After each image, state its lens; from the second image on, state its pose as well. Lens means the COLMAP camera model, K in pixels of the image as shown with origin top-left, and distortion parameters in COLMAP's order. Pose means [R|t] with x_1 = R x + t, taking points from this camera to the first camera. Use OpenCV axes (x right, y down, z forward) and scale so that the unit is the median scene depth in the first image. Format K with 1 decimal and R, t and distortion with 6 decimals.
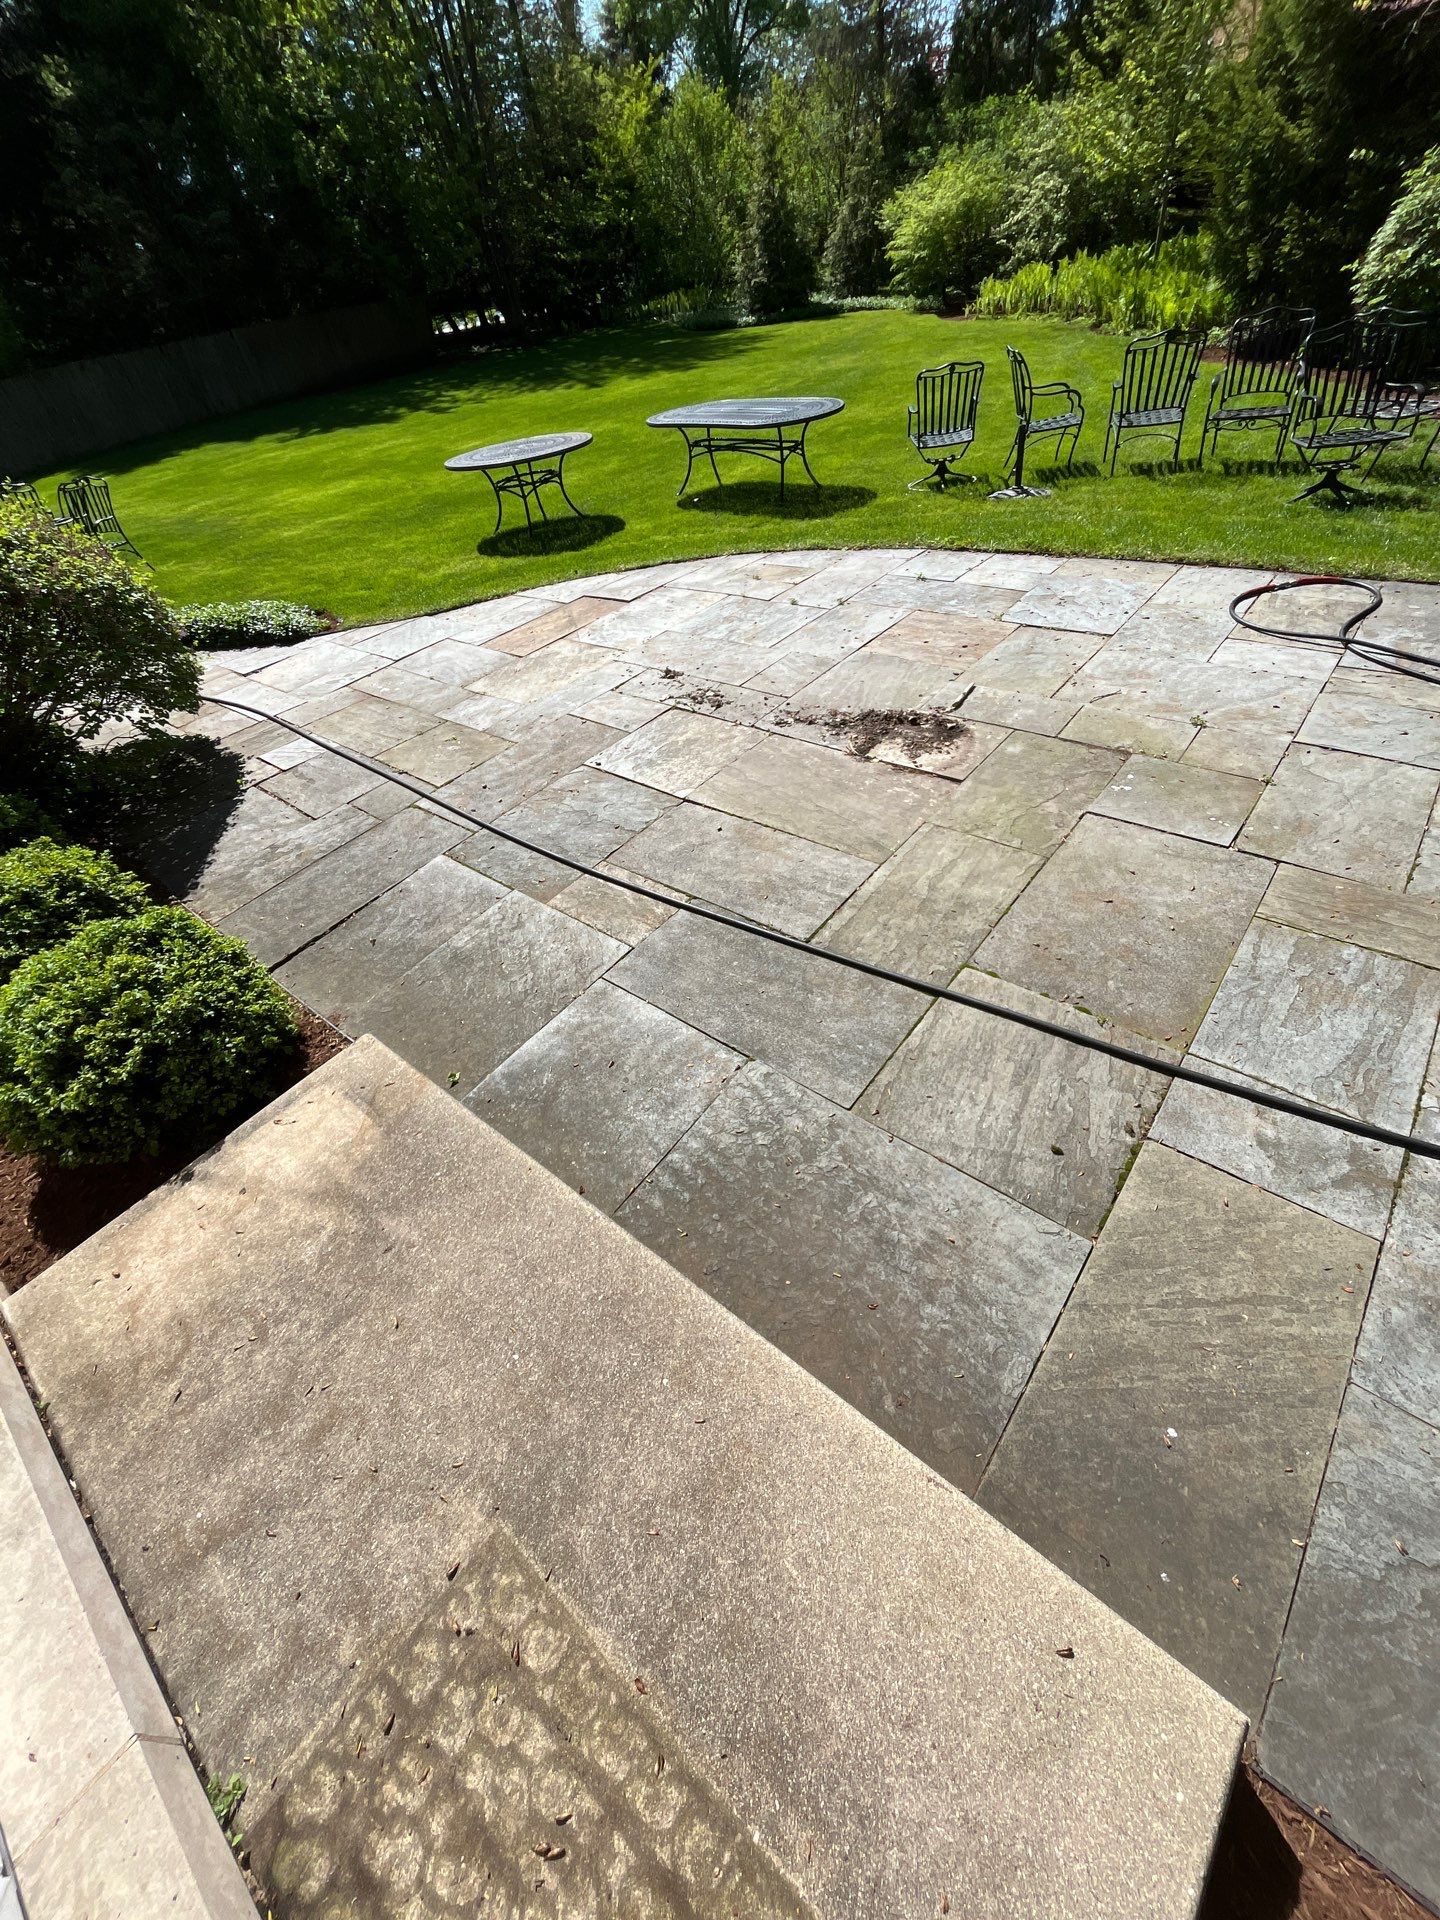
lens RADIAL K [[780.2, 0, 726.0], [0, 780.2, 948.4], [0, 0, 1]] dist [-0.001053, -0.000309]
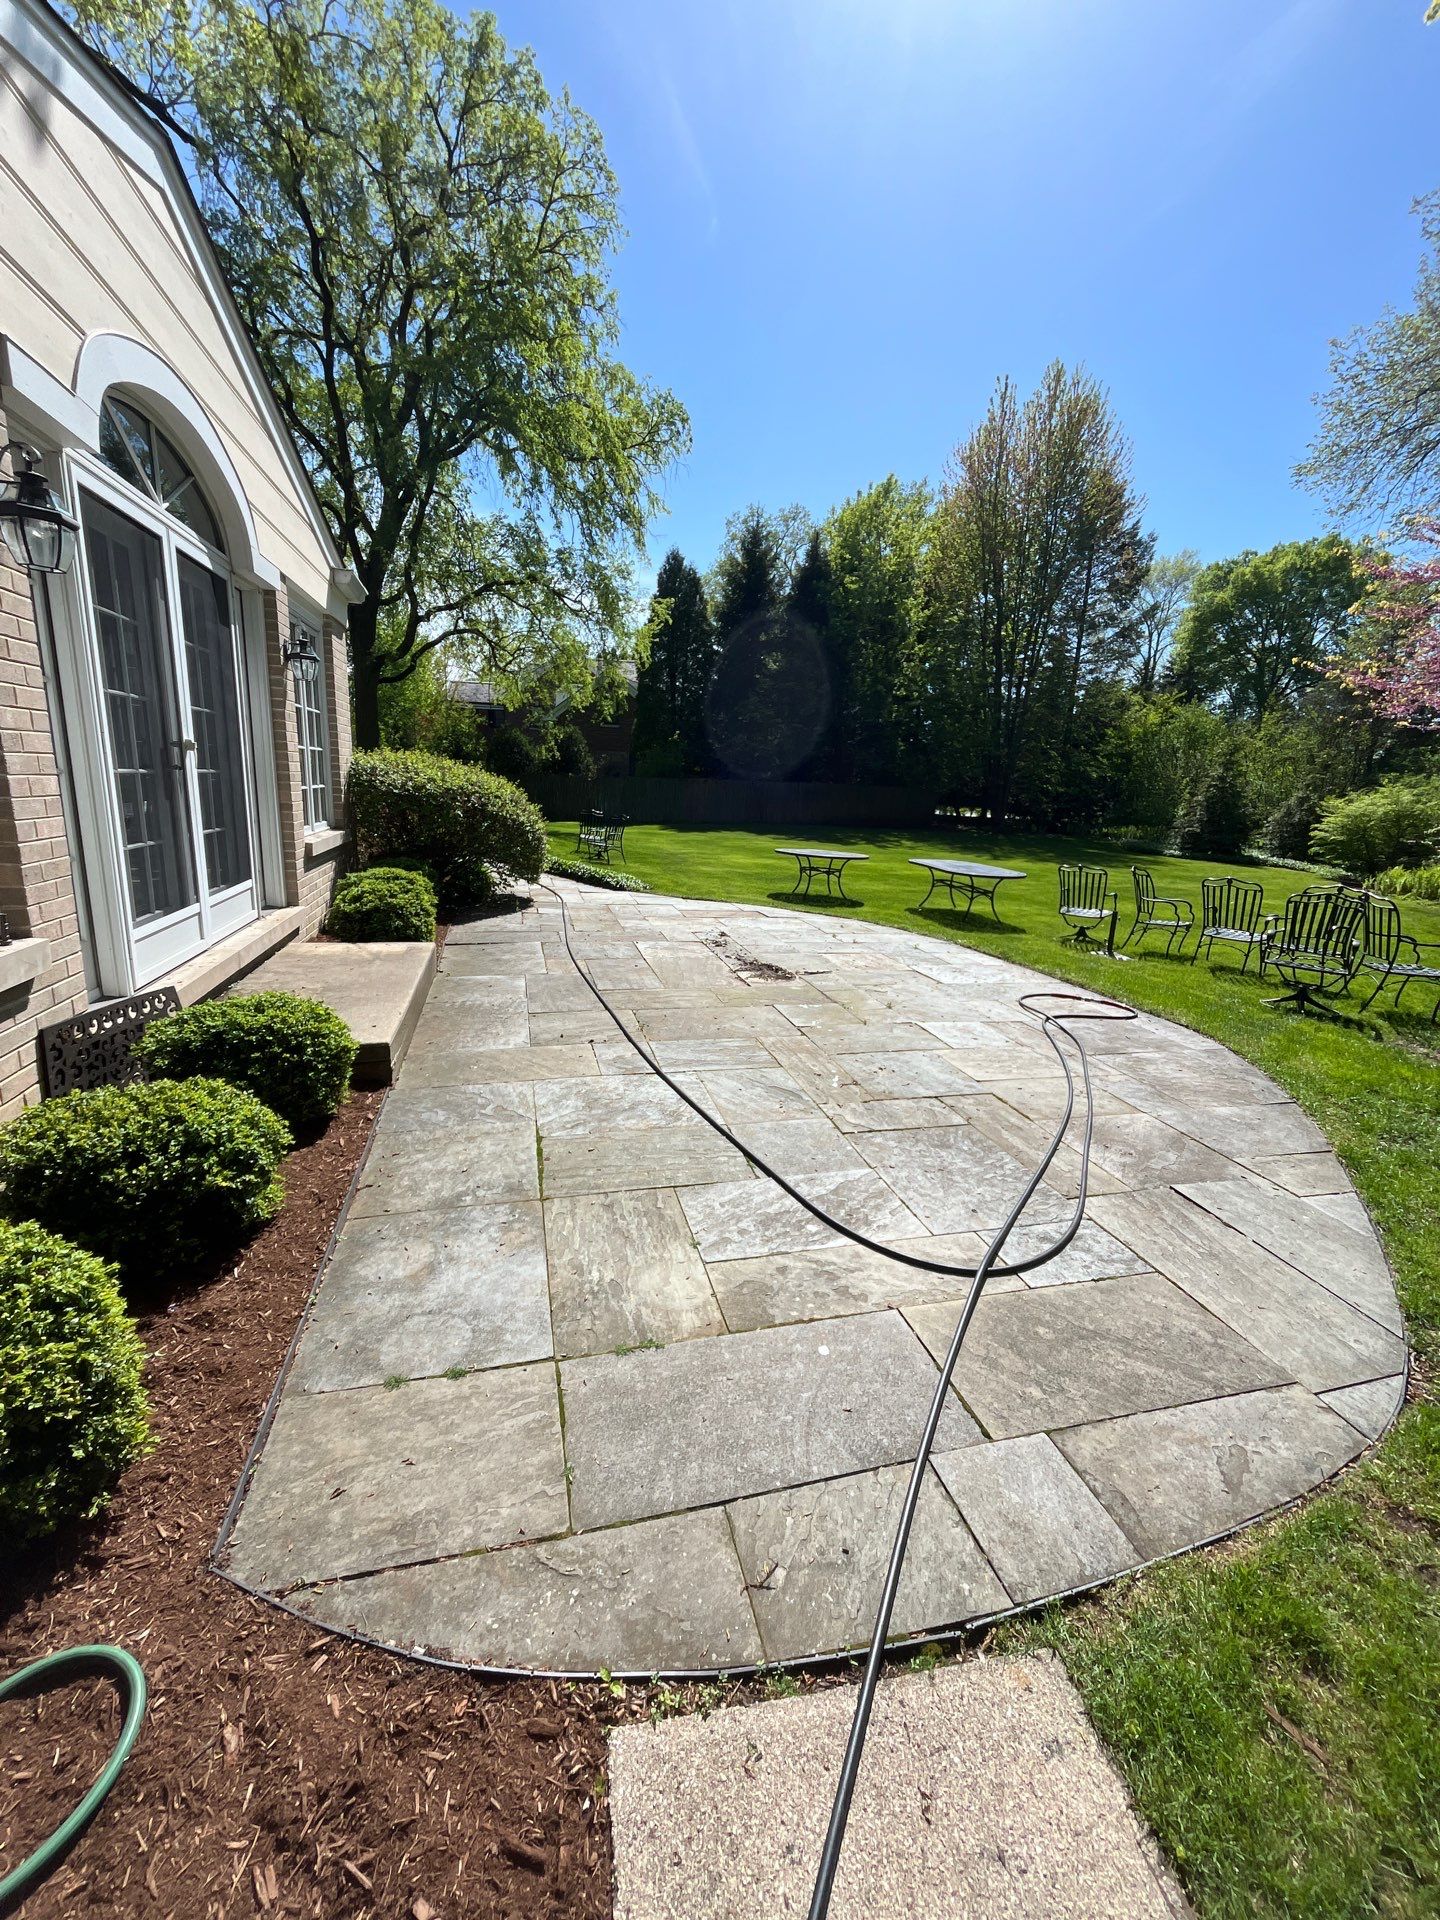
lens RADIAL K [[780.2, 0, 726.0], [0, 780.2, 948.4], [0, 0, 1]] dist [-0.001053, -0.000309]
pose [[0.796243, 0.287086, -0.532521, 0.452324], [-0.508538, 0.794413, -0.332111, 0.131148], [0.327697, 0.535248, 0.778540, -0.182636]]
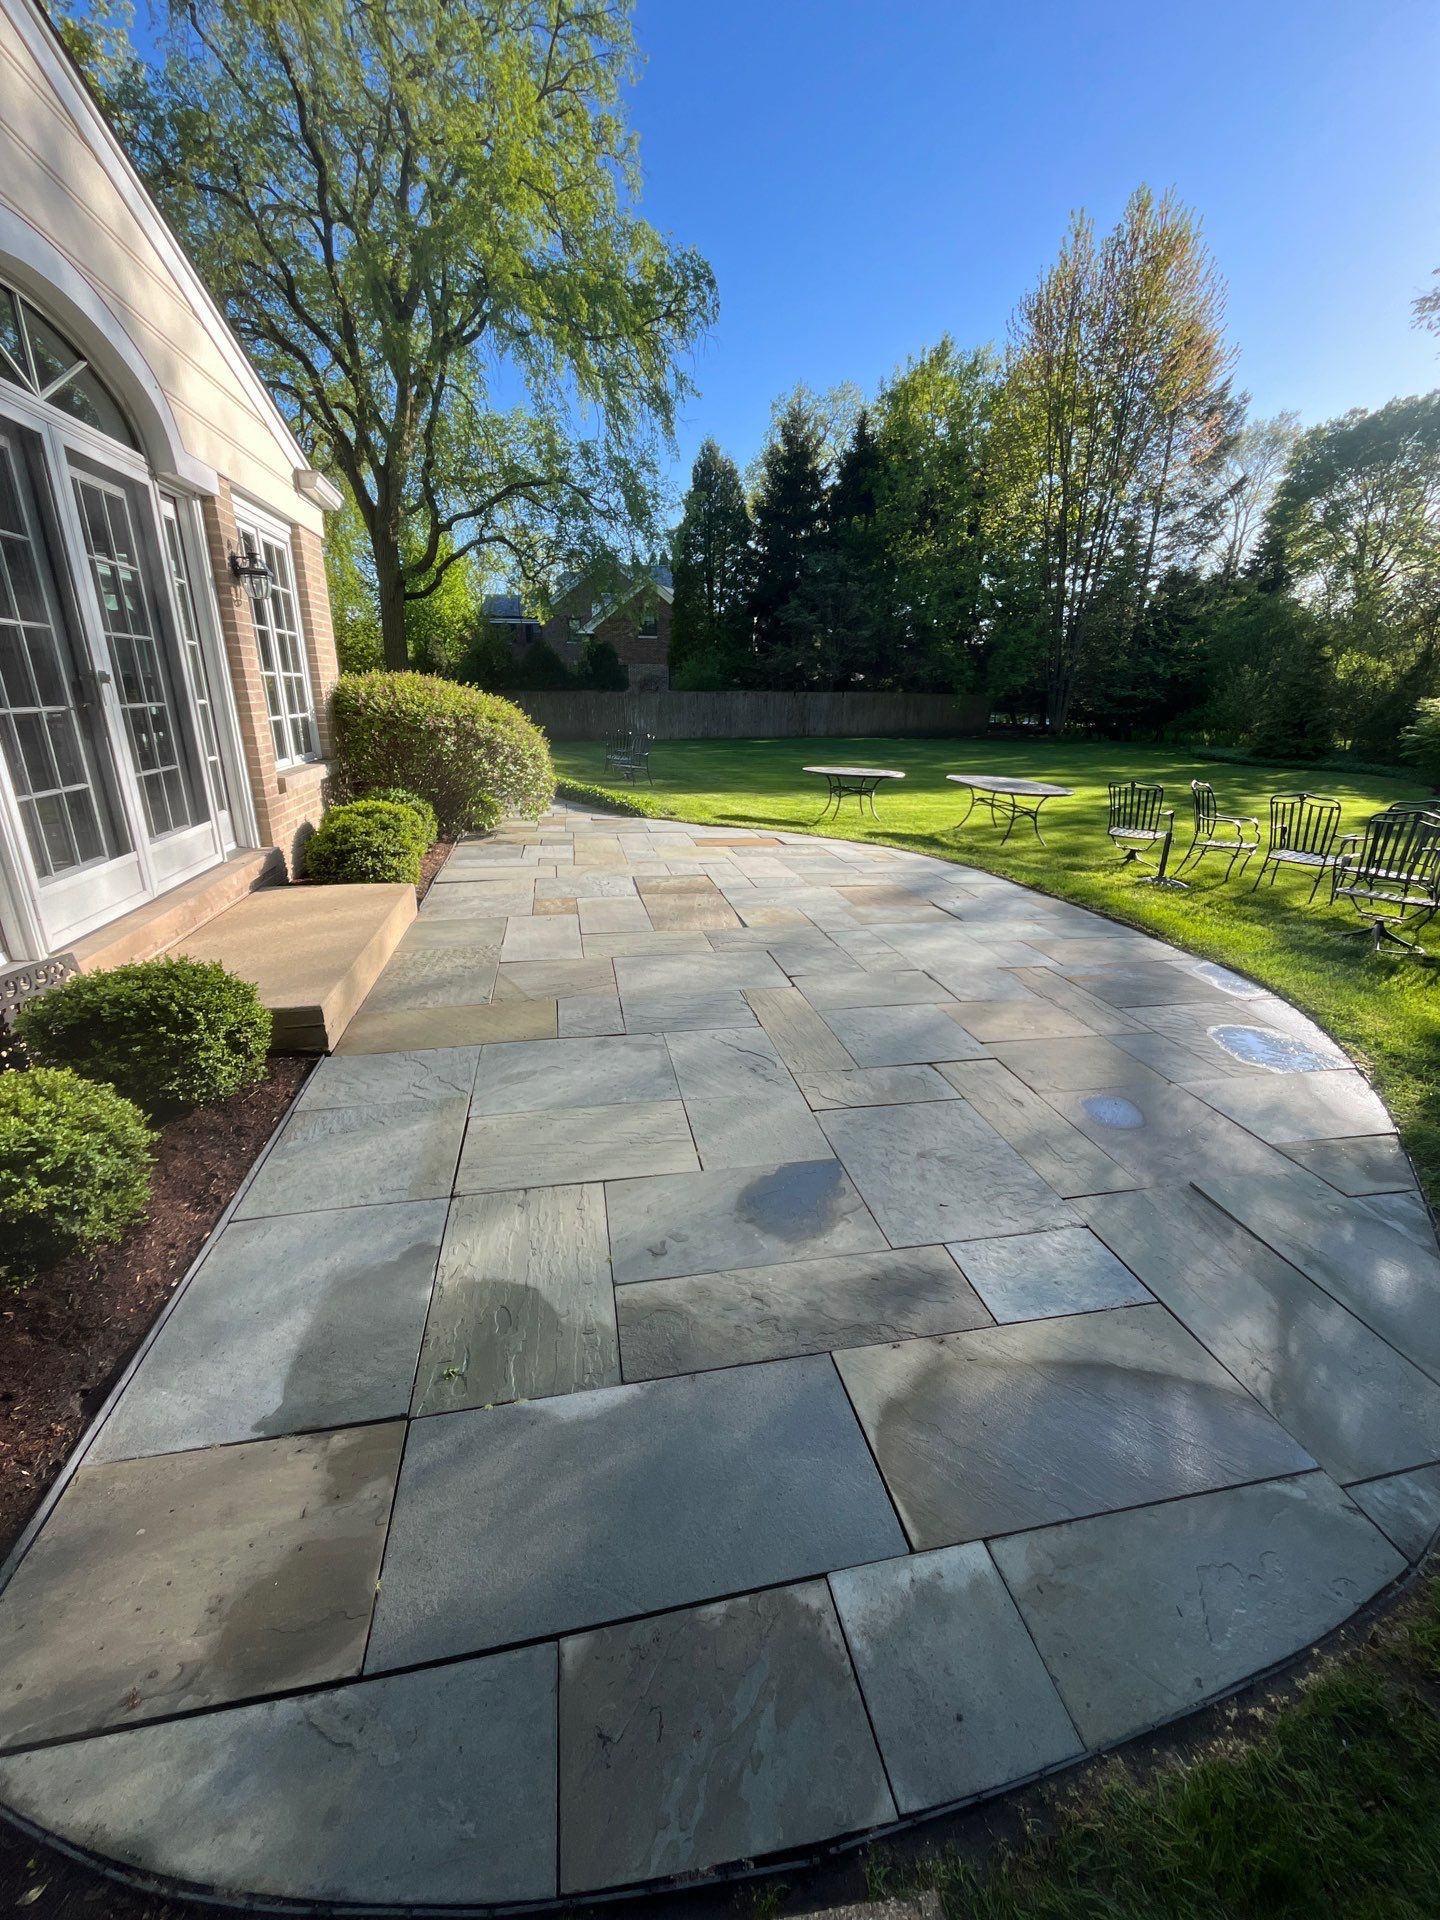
lens RADIAL K [[778.1, 0, 724.1], [0, 778.1, 952.4], [0, 0, 1]] dist [-0.002417, -0.000343]
pose [[0.763180, 0.340166, -0.549403, 0.452634], [-0.519191, 0.828975, -0.207947, 0.074937], [0.384705, 0.443946, 0.809268, -0.129698]]
